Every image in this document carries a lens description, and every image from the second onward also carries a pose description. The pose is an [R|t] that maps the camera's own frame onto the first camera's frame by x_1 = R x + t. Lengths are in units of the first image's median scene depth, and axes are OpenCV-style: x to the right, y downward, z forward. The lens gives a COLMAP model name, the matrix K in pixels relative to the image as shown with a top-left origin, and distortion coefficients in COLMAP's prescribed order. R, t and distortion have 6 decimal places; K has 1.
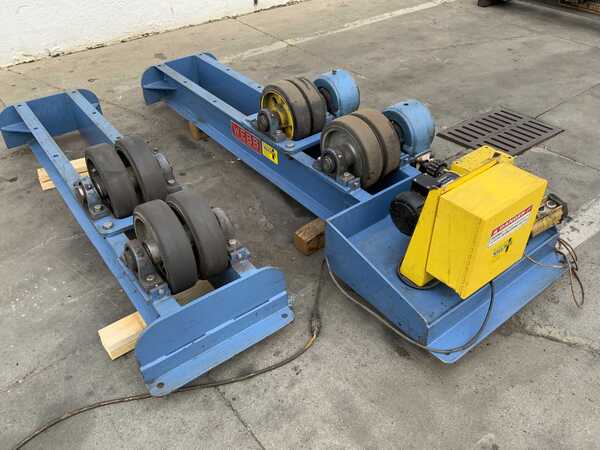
lens RADIAL K [[492.8, 0, 301.4], [0, 492.8, 227.9], [0, 0, 1]] dist [0.084639, -0.165156]
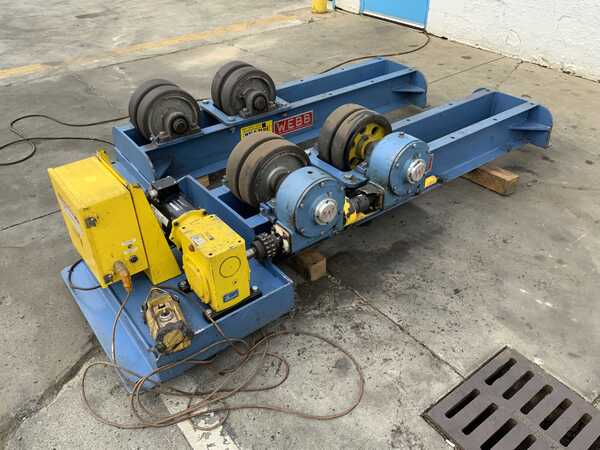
lens RADIAL K [[492.8, 0, 301.4], [0, 492.8, 227.9], [0, 0, 1]] dist [0.084639, -0.165156]
pose [[-0.007014, 0.594129, -0.804339, 0.803701], [-0.608838, 0.635547, 0.474759, -0.494365], [0.793264, 0.493043, 0.357270, 0.636277]]
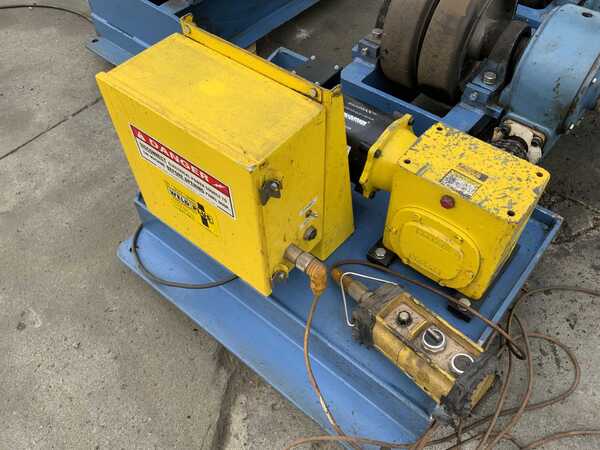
lens RADIAL K [[492.8, 0, 301.4], [0, 492.8, 227.9], [0, 0, 1]] dist [0.084639, -0.165156]
pose [[0.215673, 0.779148, -0.588569, 0.486680], [-0.596283, 0.582408, 0.552491, -0.197866], [0.773260, 0.231796, 0.590203, 0.503686]]
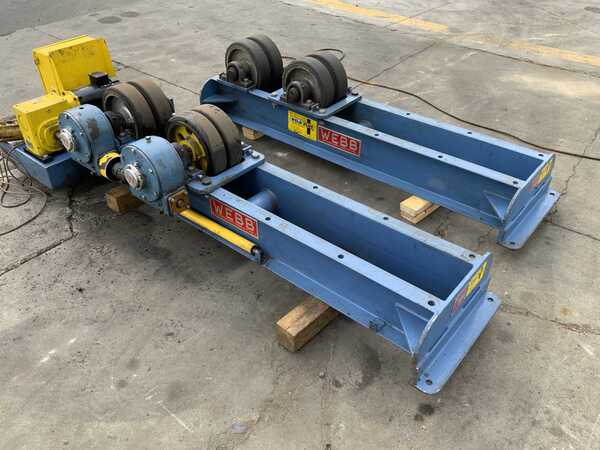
lens RADIAL K [[492.8, 0, 301.4], [0, 492.8, 227.9], [0, 0, 1]] dist [0.084639, -0.165156]
pose [[-0.975582, 0.148629, -0.161707, -0.022118], [-0.121300, 0.249176, 0.960832, -1.047835], [0.183101, 0.956985, -0.225063, 1.328557]]
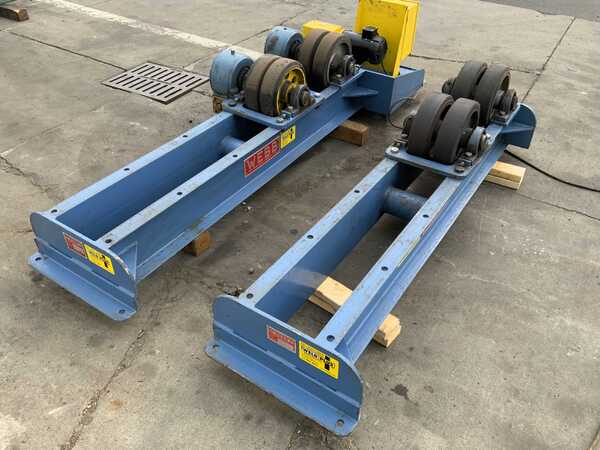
lens RADIAL K [[492.8, 0, 301.4], [0, 492.8, 227.9], [0, 0, 1]] dist [0.084639, -0.165156]
pose [[-0.332269, -0.585273, 0.739630, -0.939946], [0.578078, 0.493261, 0.650014, -0.708000], [-0.745267, 0.643544, 0.174438, 0.926722]]
